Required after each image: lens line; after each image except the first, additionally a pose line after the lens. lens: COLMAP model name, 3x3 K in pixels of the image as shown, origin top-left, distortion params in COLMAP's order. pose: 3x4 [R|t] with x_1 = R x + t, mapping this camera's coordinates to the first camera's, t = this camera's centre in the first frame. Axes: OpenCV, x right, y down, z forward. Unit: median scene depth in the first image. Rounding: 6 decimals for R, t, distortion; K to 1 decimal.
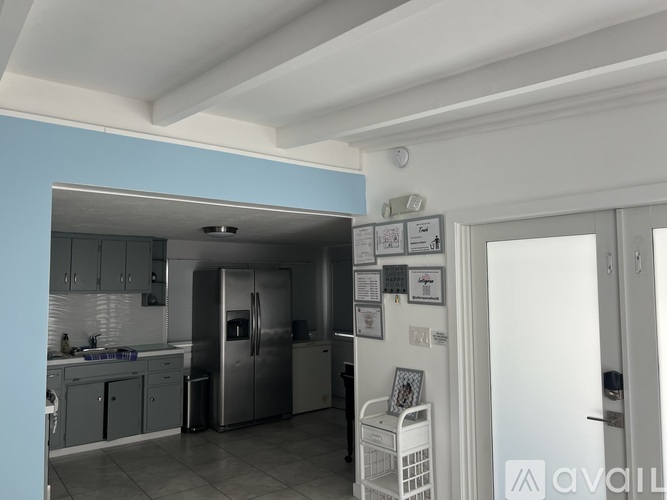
lens RADIAL K [[504.3, 0, 333.5], [0, 504.3, 250.0], [0, 0, 1]] dist [0.000204, -0.000236]
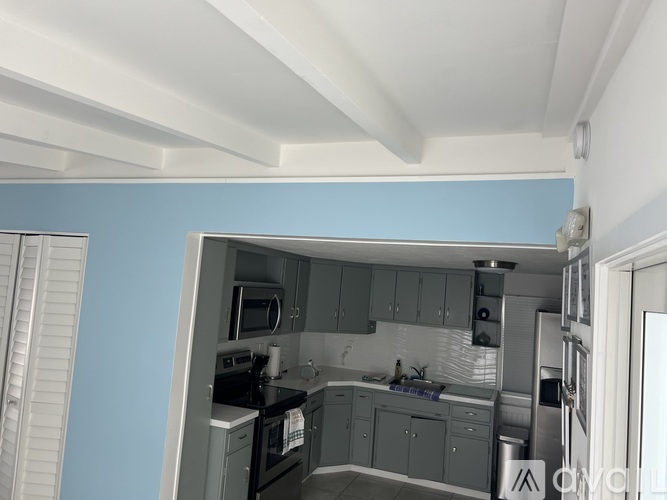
lens RADIAL K [[504.3, 0, 333.5], [0, 504.3, 250.0], [0, 0, 1]] dist [0.000204, -0.000236]
pose [[0.500602, -0.015737, -0.865535, 0.336145], [-0.022855, 0.999246, -0.031387, -0.030791], [0.865376, 0.035494, 0.499865, 0.354145]]
